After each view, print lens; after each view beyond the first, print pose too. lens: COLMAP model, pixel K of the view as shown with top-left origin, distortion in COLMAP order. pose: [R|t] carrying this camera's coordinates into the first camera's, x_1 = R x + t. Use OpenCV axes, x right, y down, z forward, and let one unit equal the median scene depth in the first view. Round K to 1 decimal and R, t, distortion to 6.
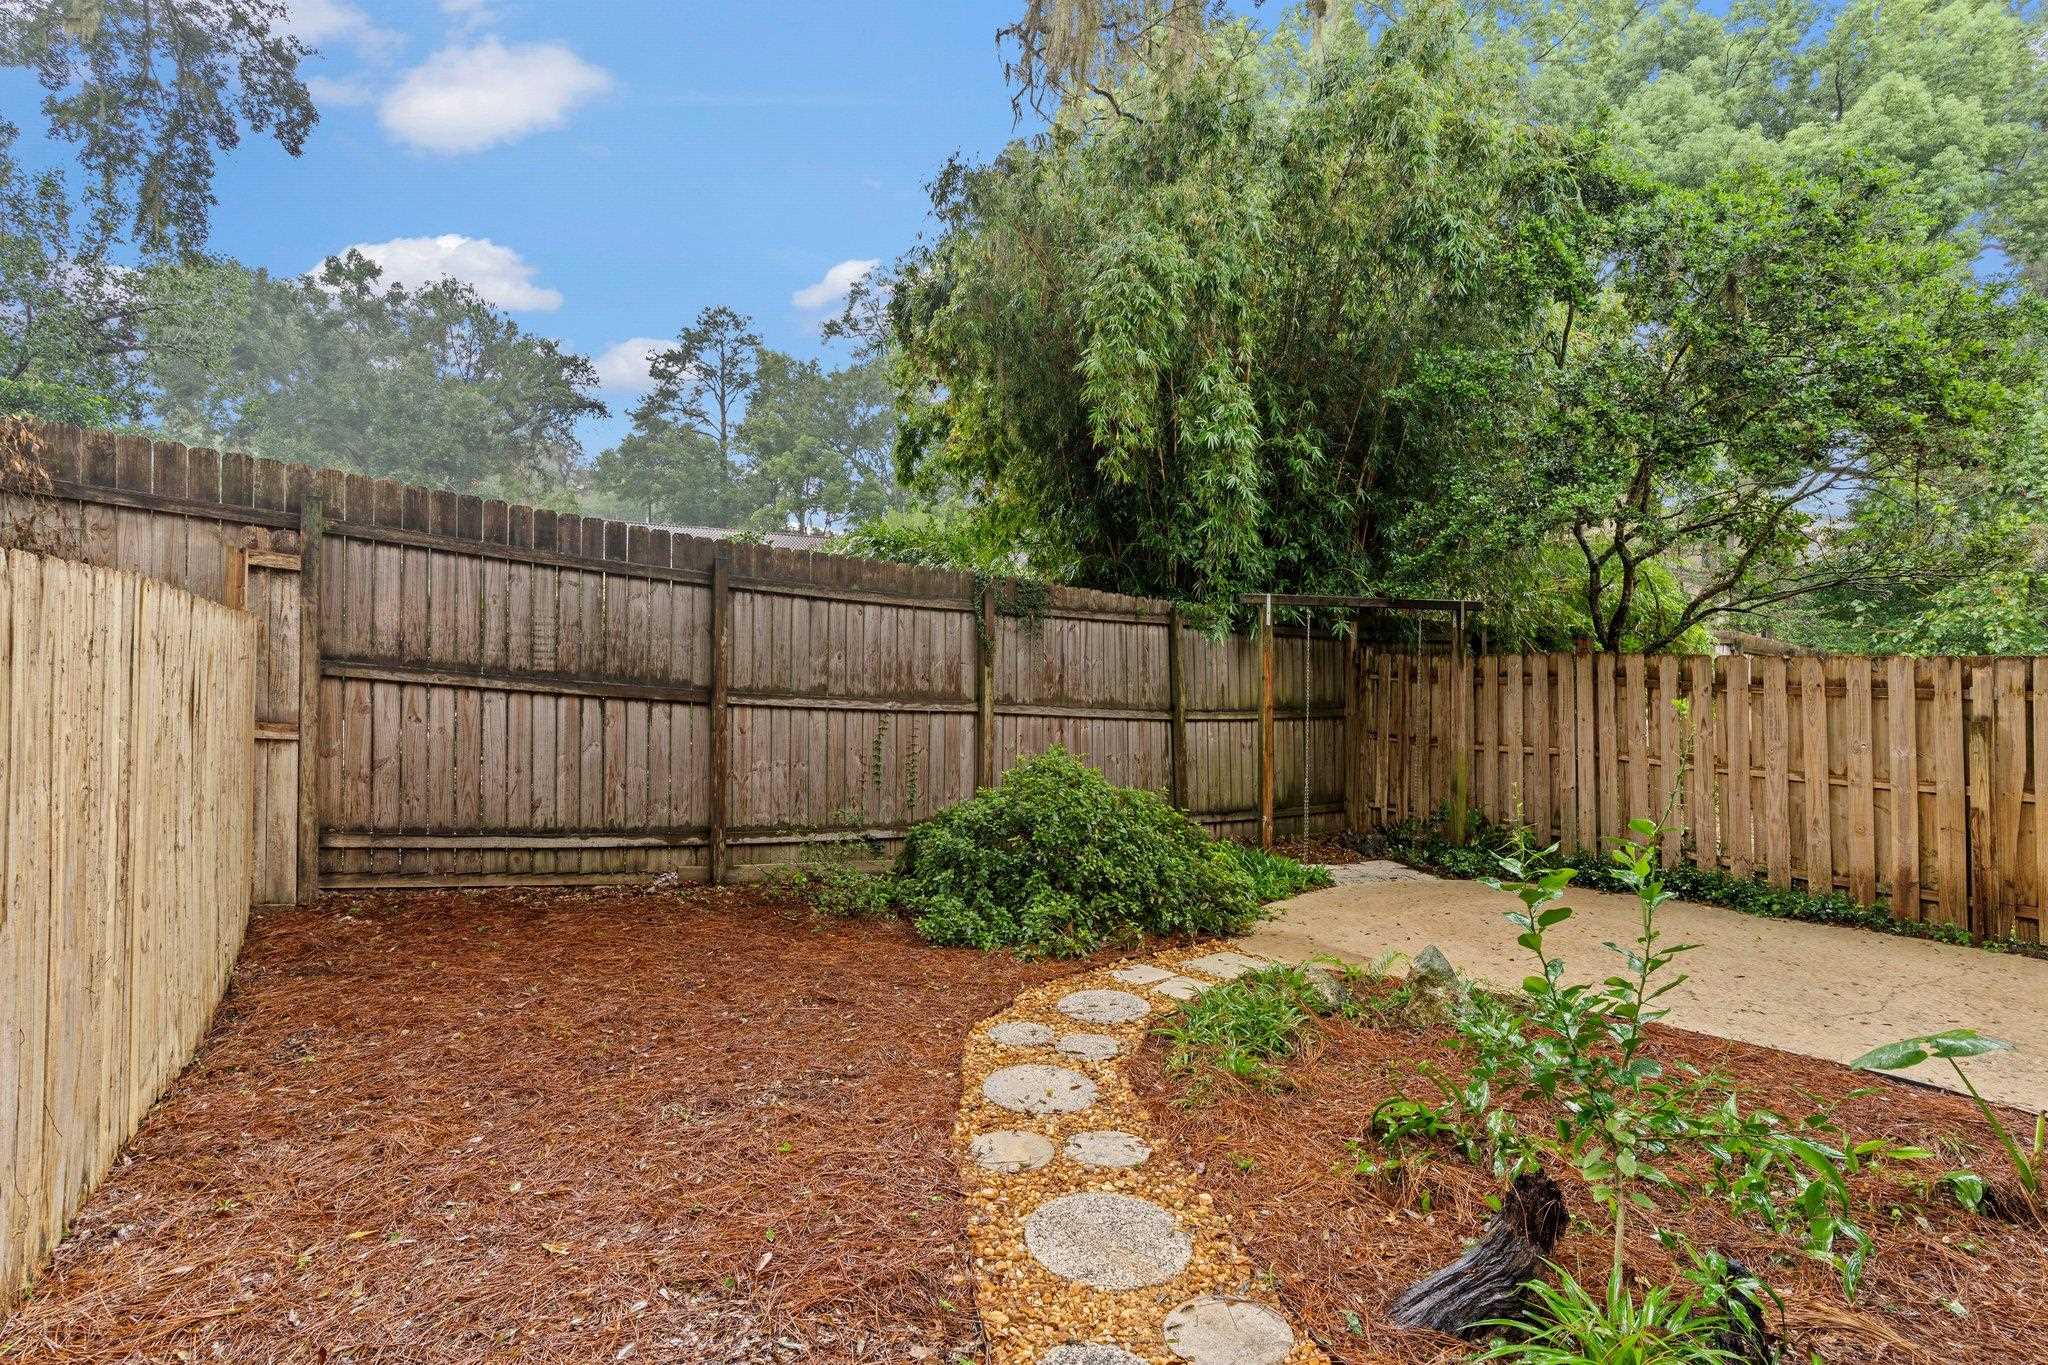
lens RADIAL K [[988.6, 0, 1015.5], [0, 988.6, 679.7], [0, 0, 1]] dist [0.000072, 0.000831]
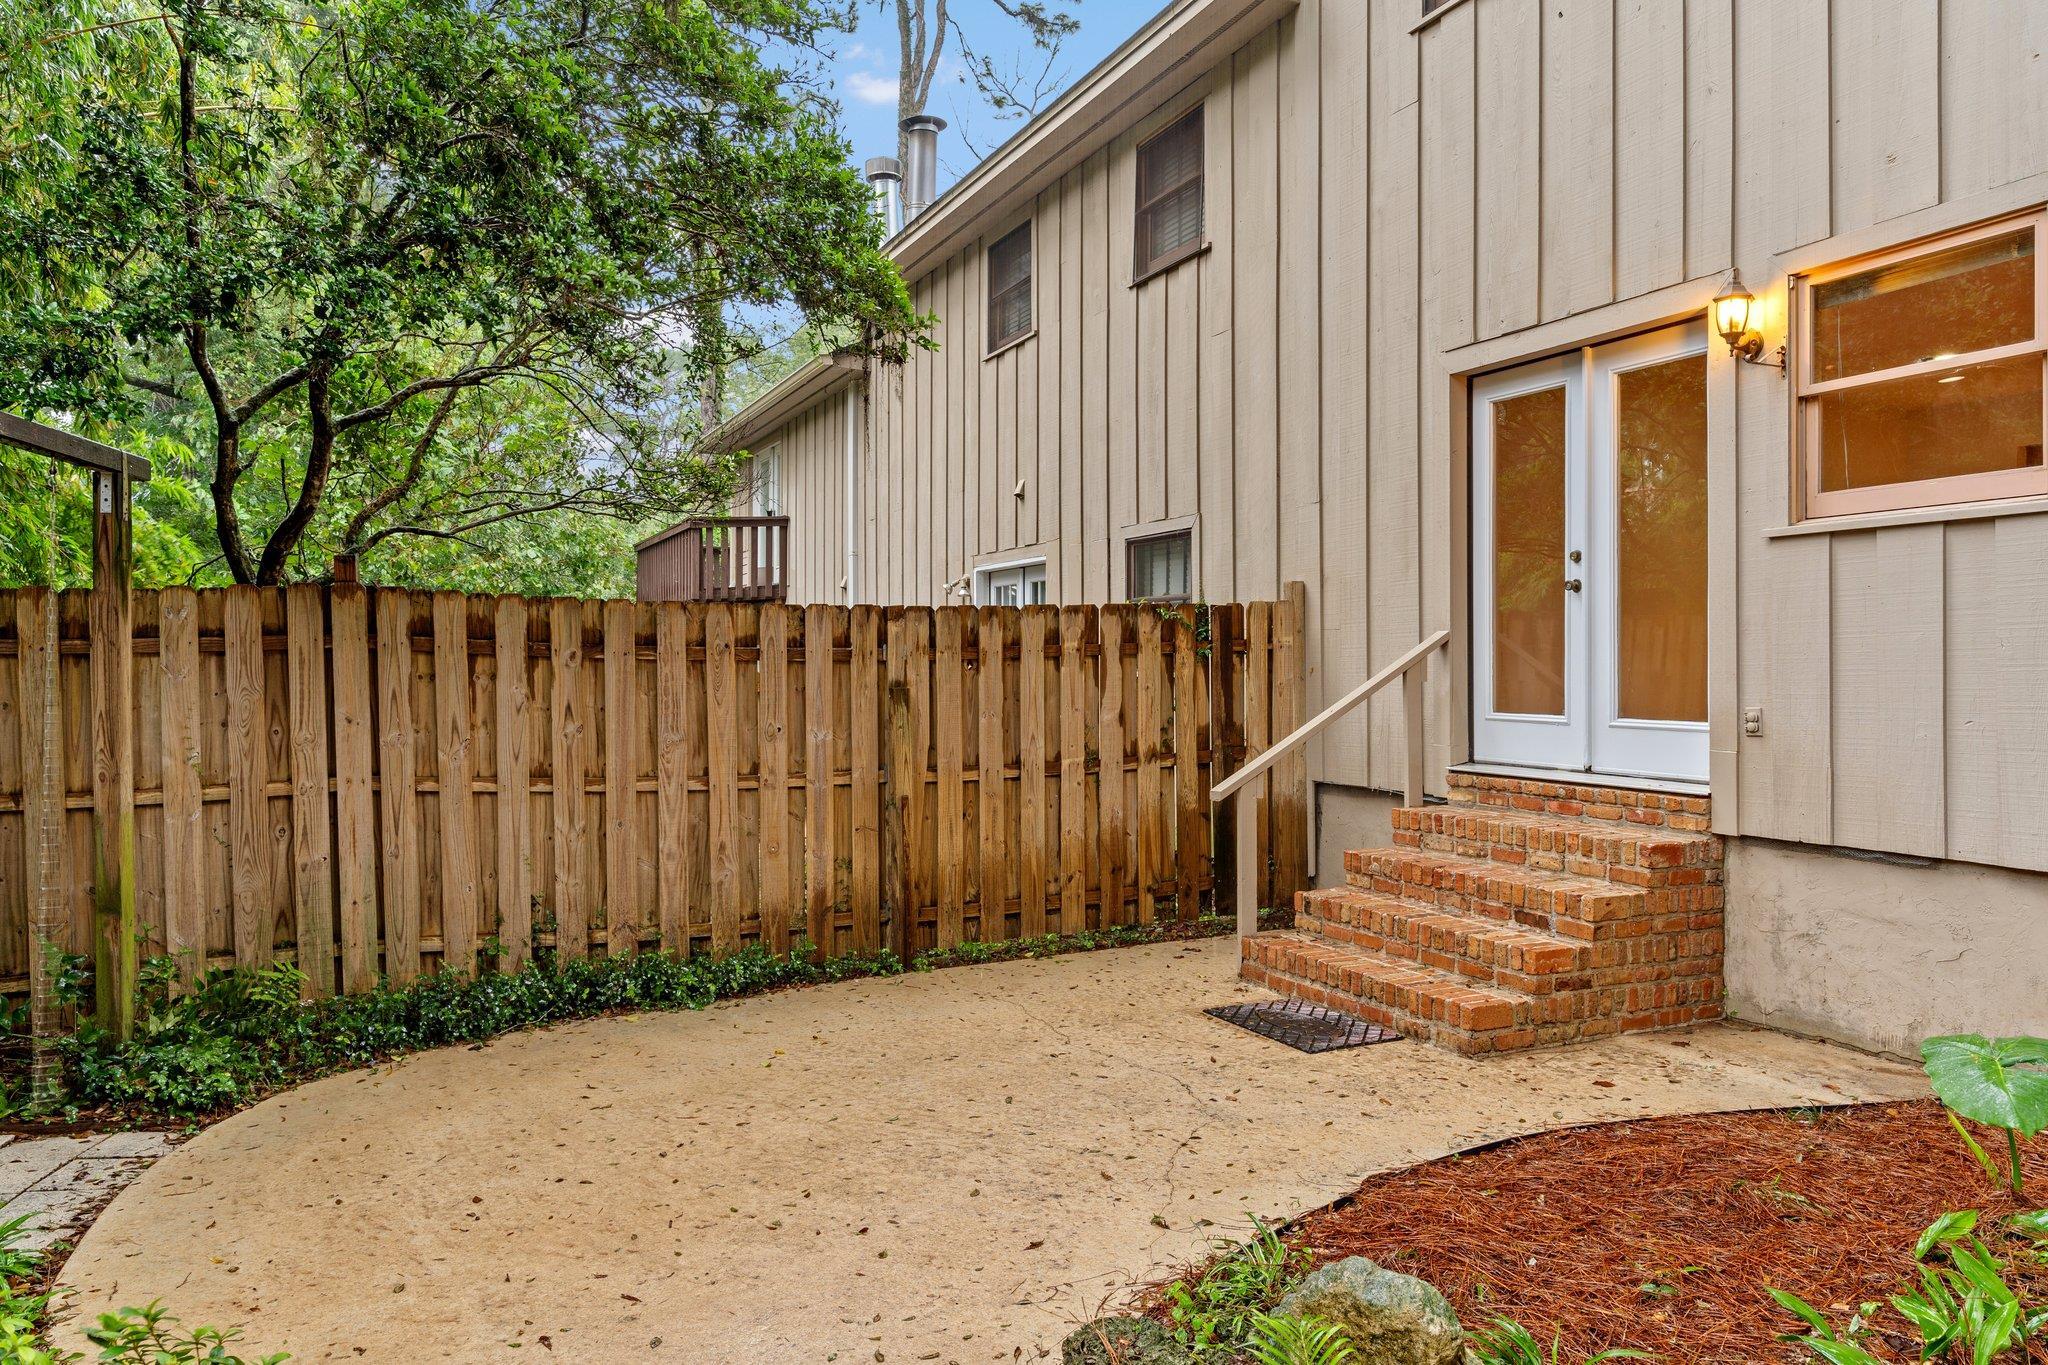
lens RADIAL K [[1364.3, 0, 1004.6], [0, 1364.3, 669.1], [0, 0, 1]] dist [-0.003662, 0.000853]
pose [[0.134461, -0.014201, 0.990817, -0.085232], [0.019542, 0.999741, 0.011677, 0.014514], [-0.990726, 0.017793, 0.134704, 0.671627]]
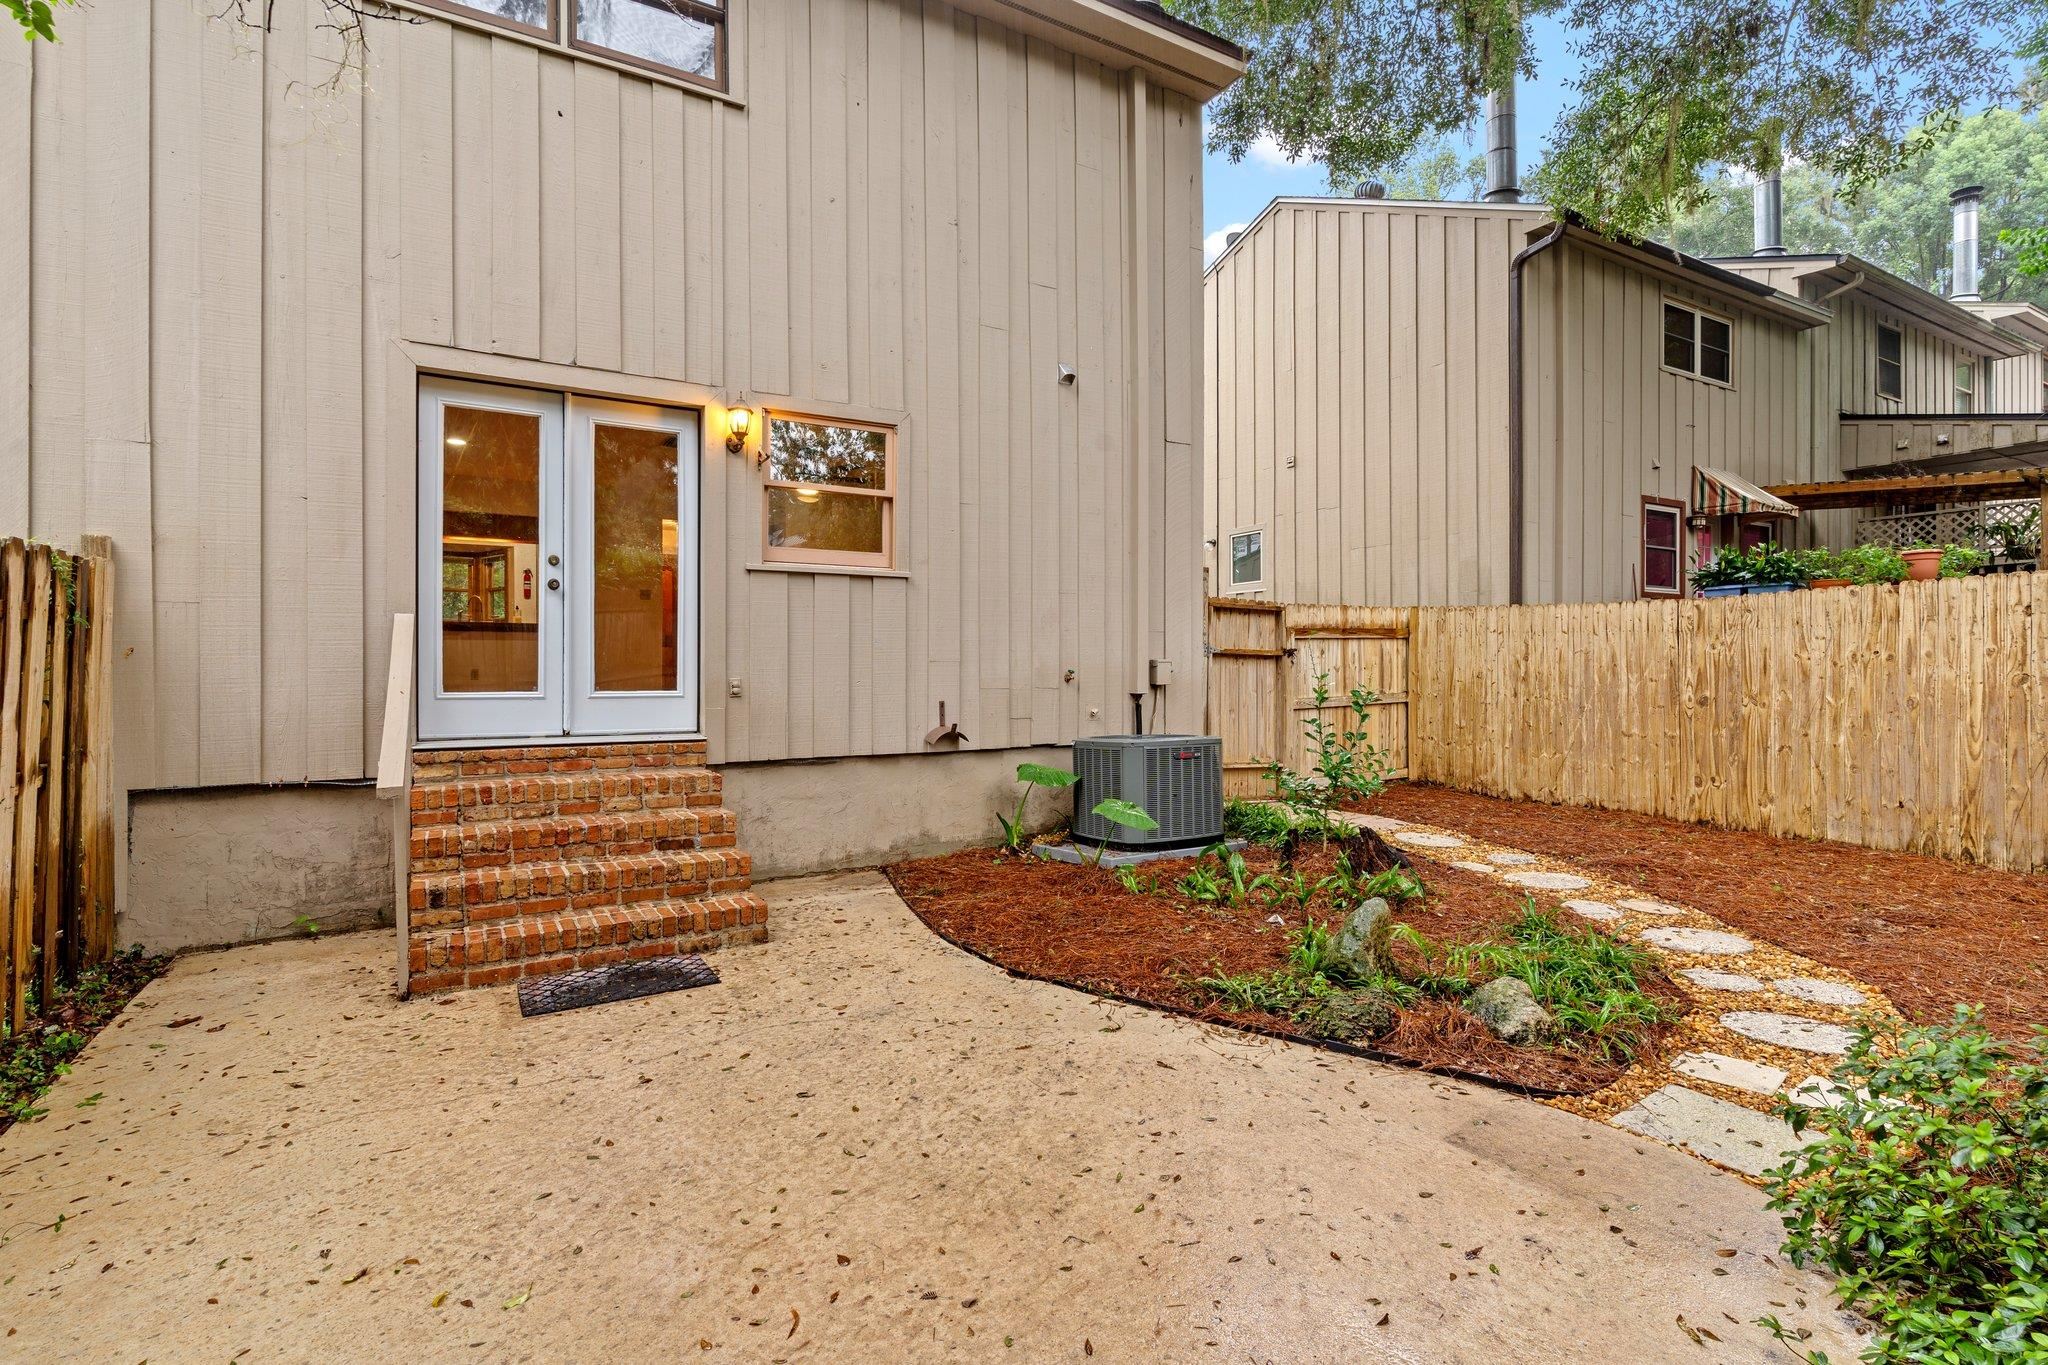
lens RADIAL K [[988.6, 0, 1018.0], [0, 988.6, 674.1], [0, 0, 1]] dist [0.000072, 0.000831]
pose [[-0.999676, -0.008792, 0.023876, 0.453319], [-0.008361, 0.999802, 0.018084, 0.031667], [-0.024030, 0.017878, -0.999551, 1.195351]]
